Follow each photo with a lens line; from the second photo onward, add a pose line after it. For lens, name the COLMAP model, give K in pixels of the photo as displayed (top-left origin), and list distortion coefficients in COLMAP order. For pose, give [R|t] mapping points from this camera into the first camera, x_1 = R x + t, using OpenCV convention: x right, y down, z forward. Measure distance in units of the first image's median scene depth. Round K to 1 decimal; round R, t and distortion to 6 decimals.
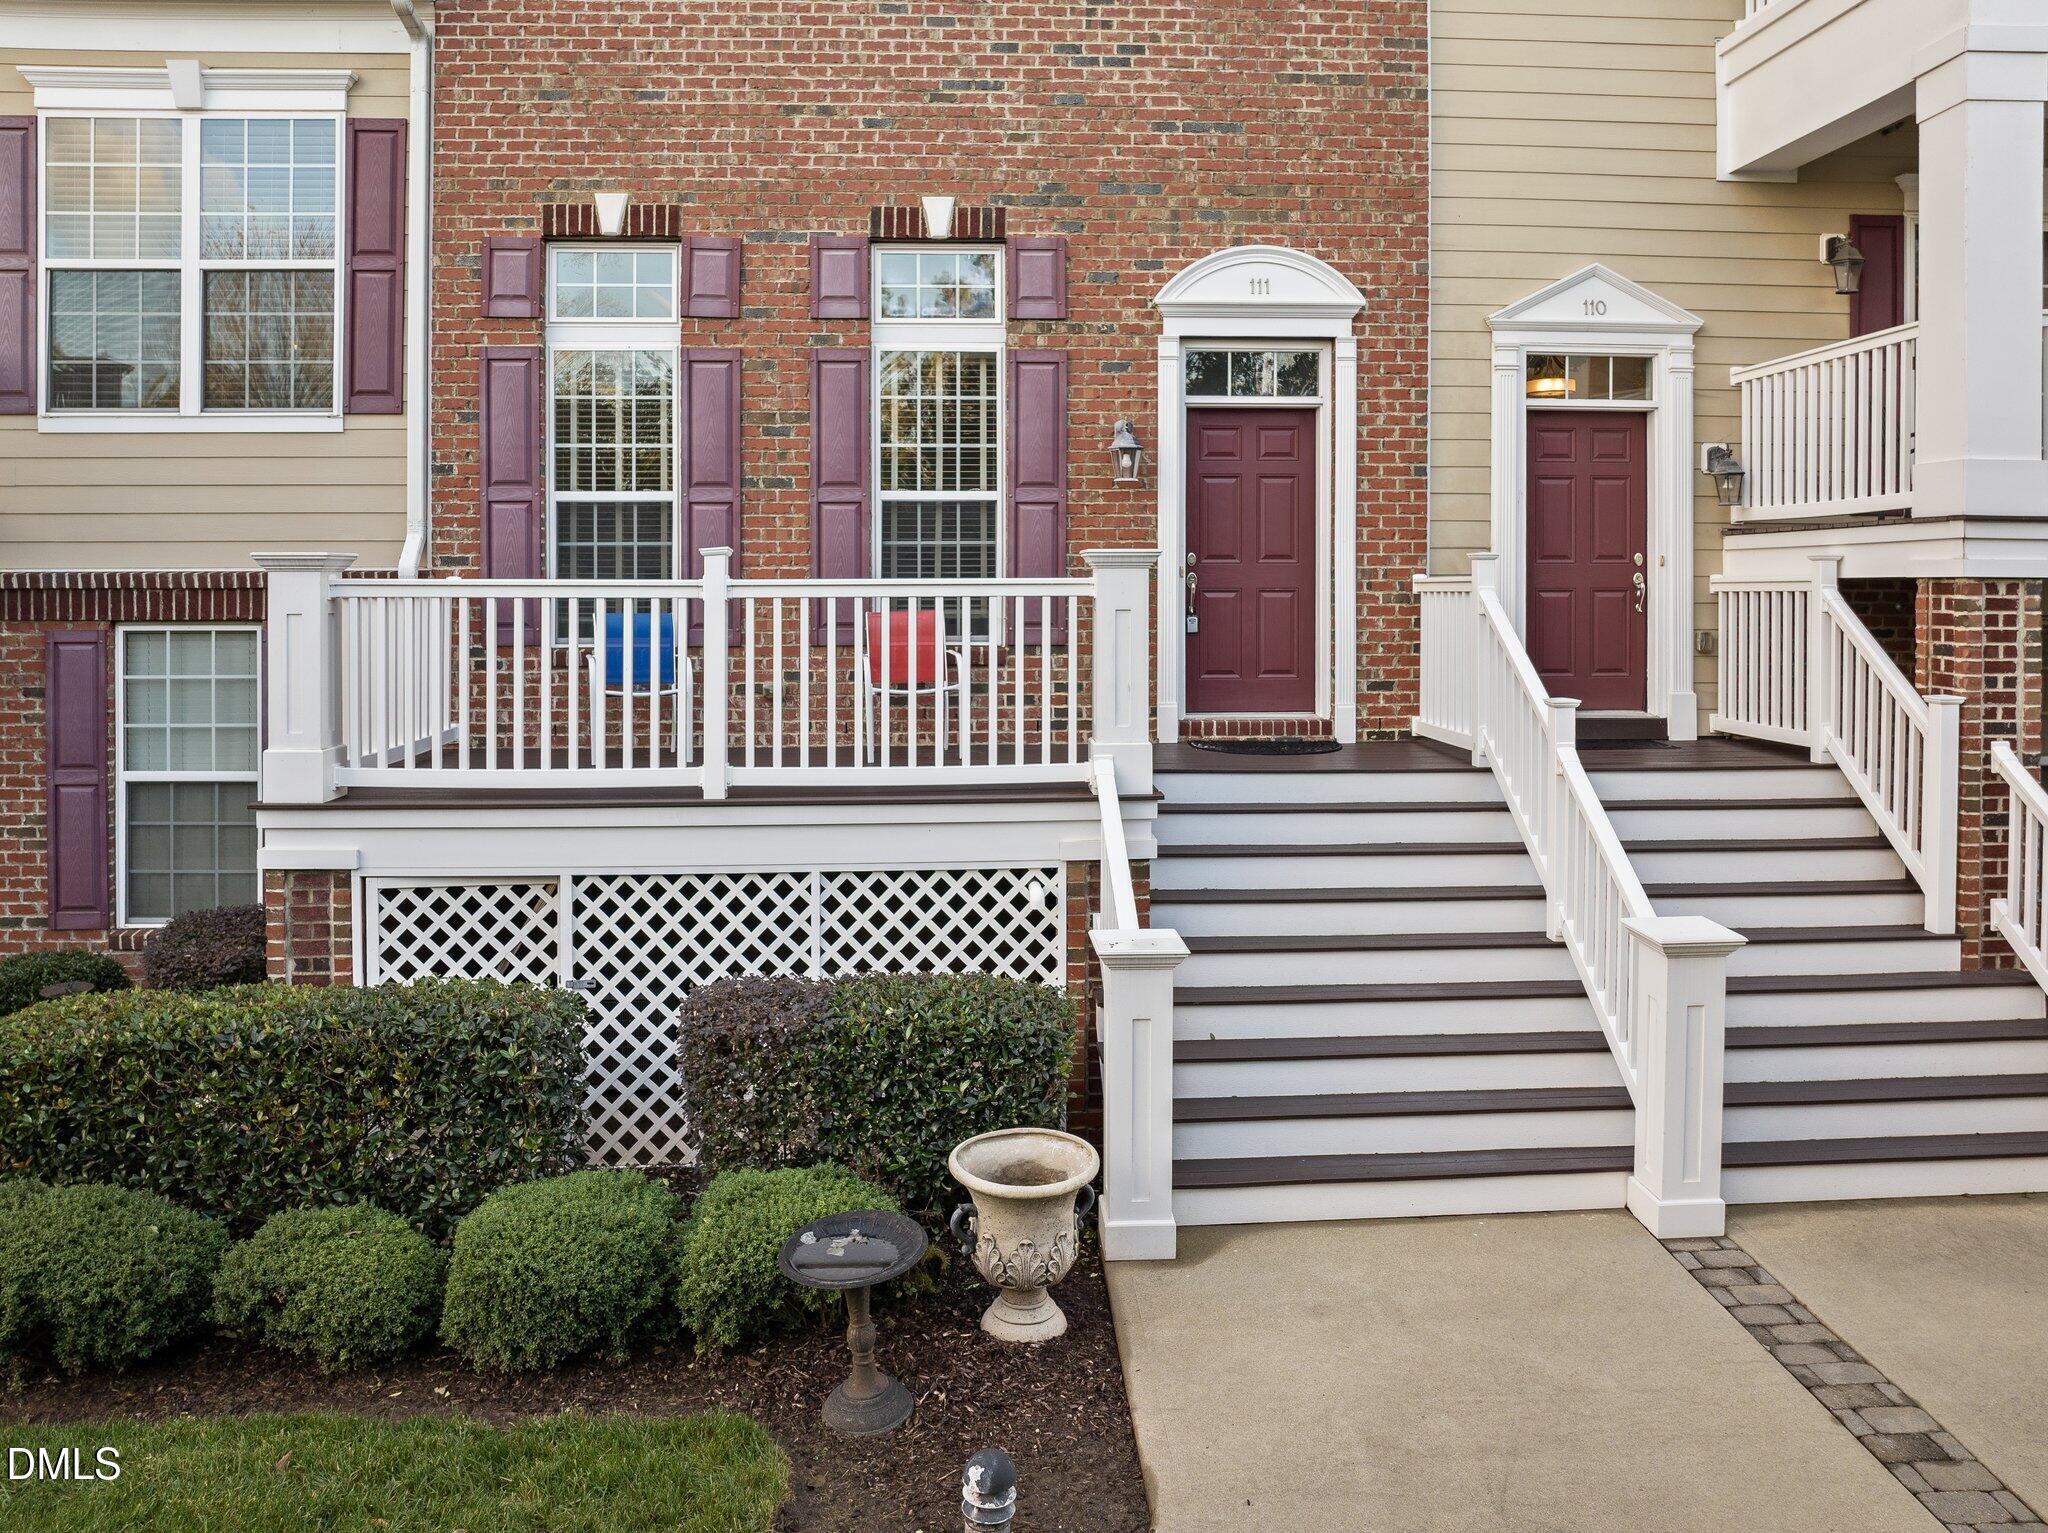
lens RADIAL K [[1671.8, 0, 1025.4], [0, 1671.8, 668.6], [0, 0, 1]] dist [-0.035850, -0.044489]
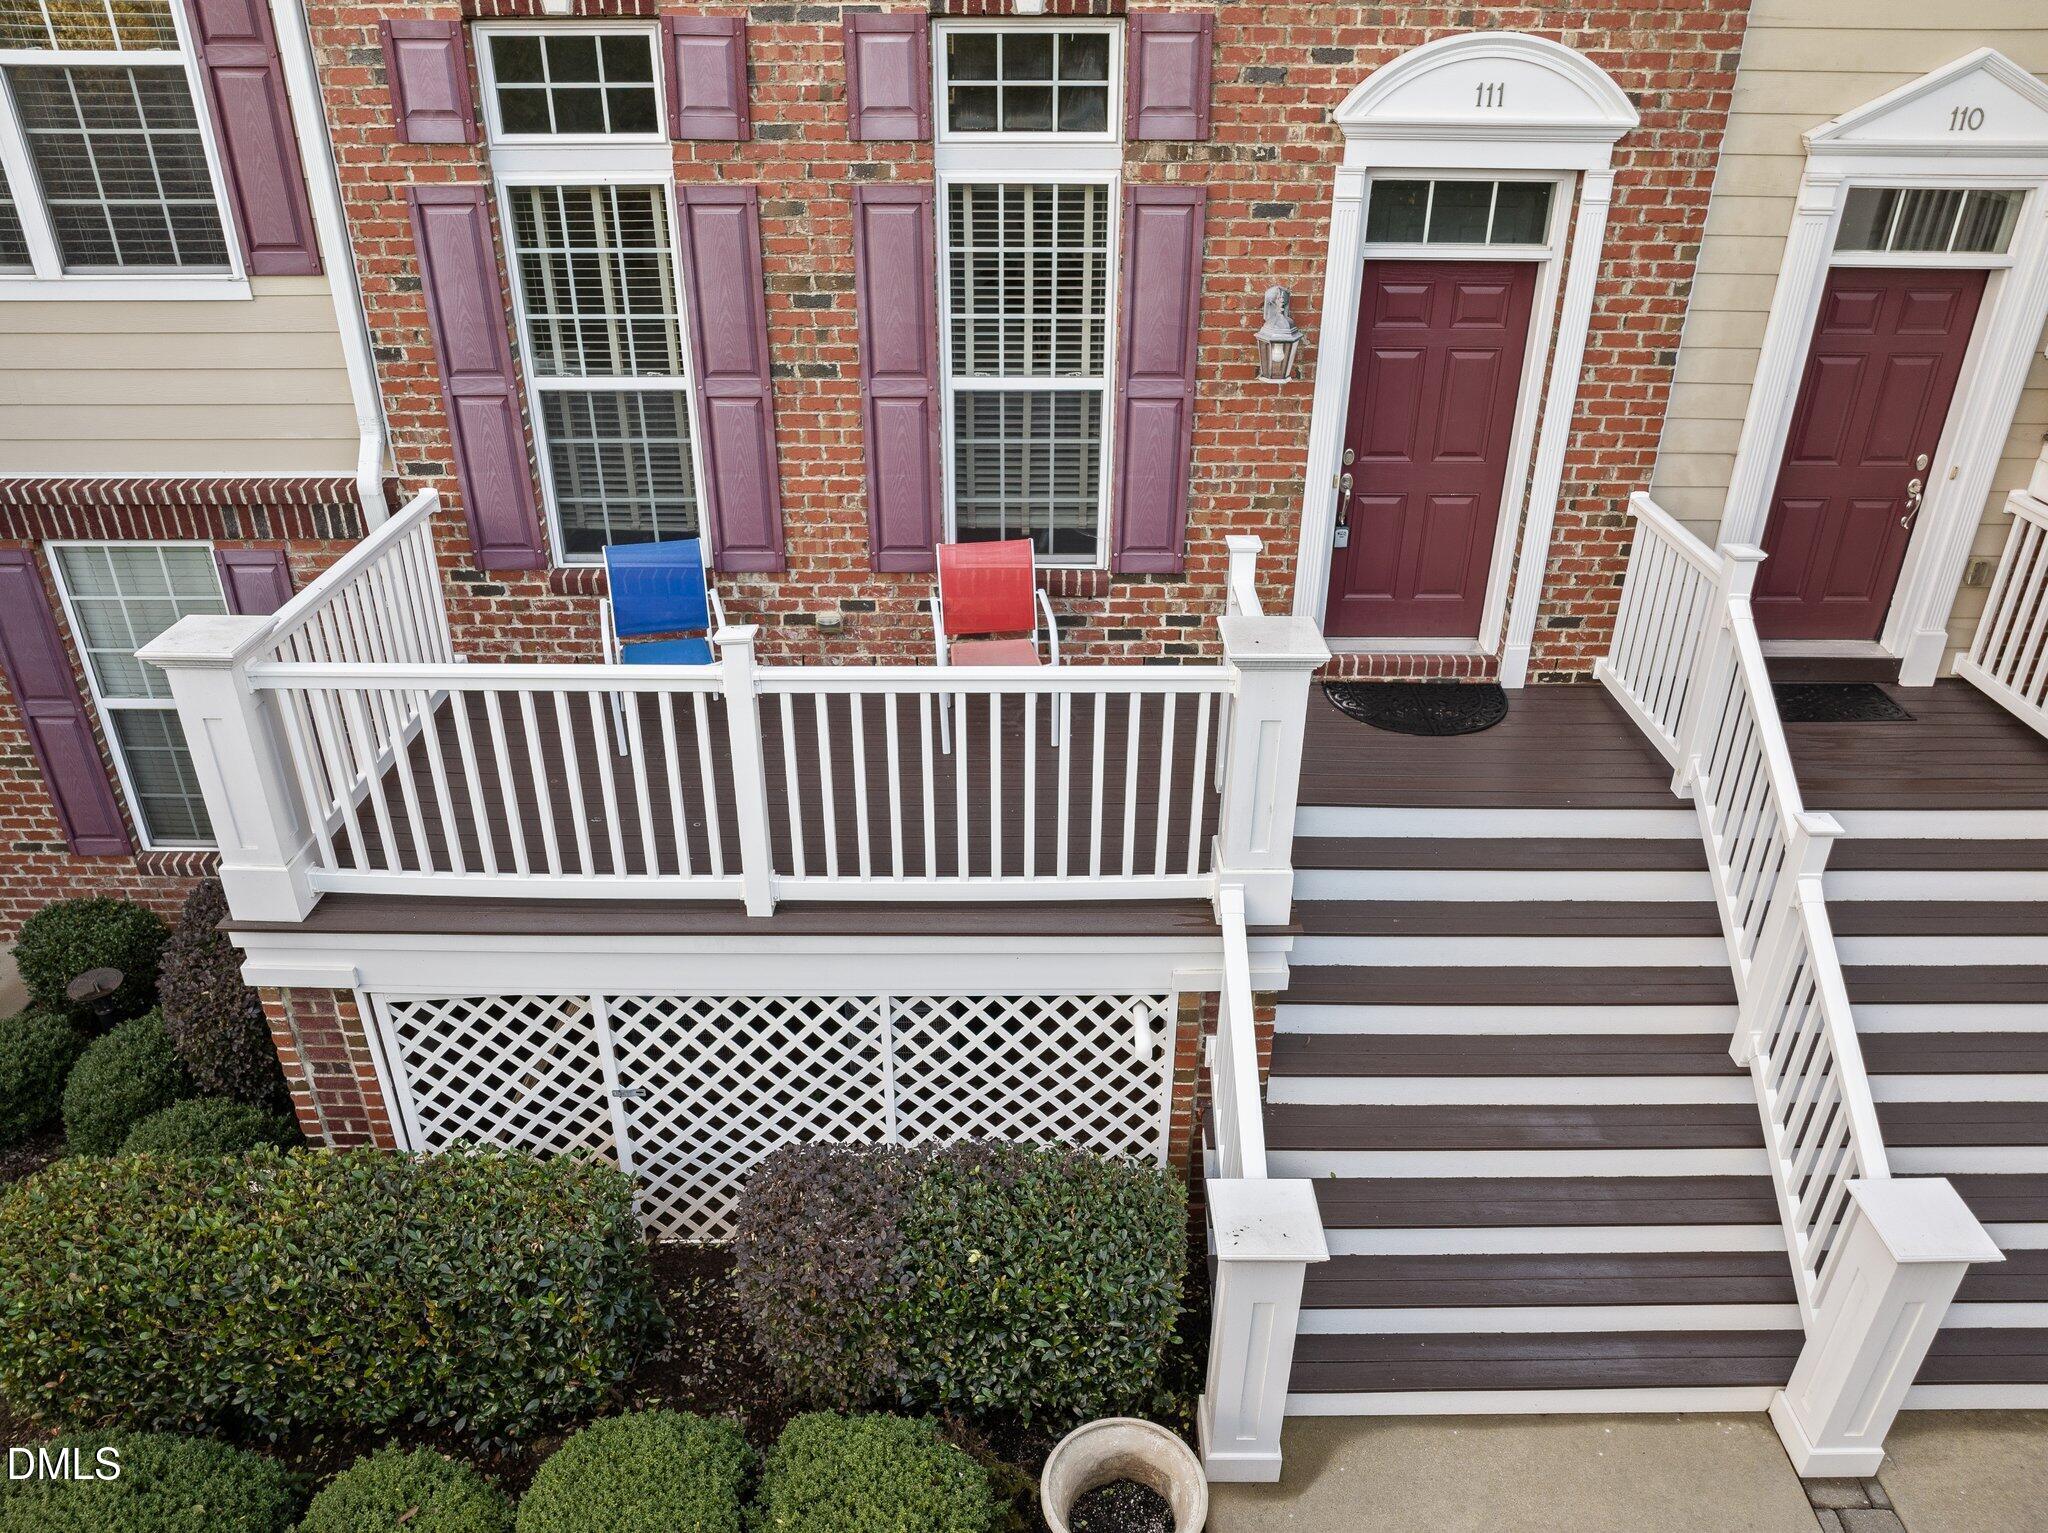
lens RADIAL K [[1507.0, 0, 1017.1], [0, 1507.0, 830.6], [0, 0, 1]] dist [-0.050504, 0.010712]
pose [[0.998604, 0.026567, -0.045659, -0.019980], [-0.000717, 0.871069, 0.491160, -0.266138], [0.052821, -0.490441, 0.869872, 0.302338]]
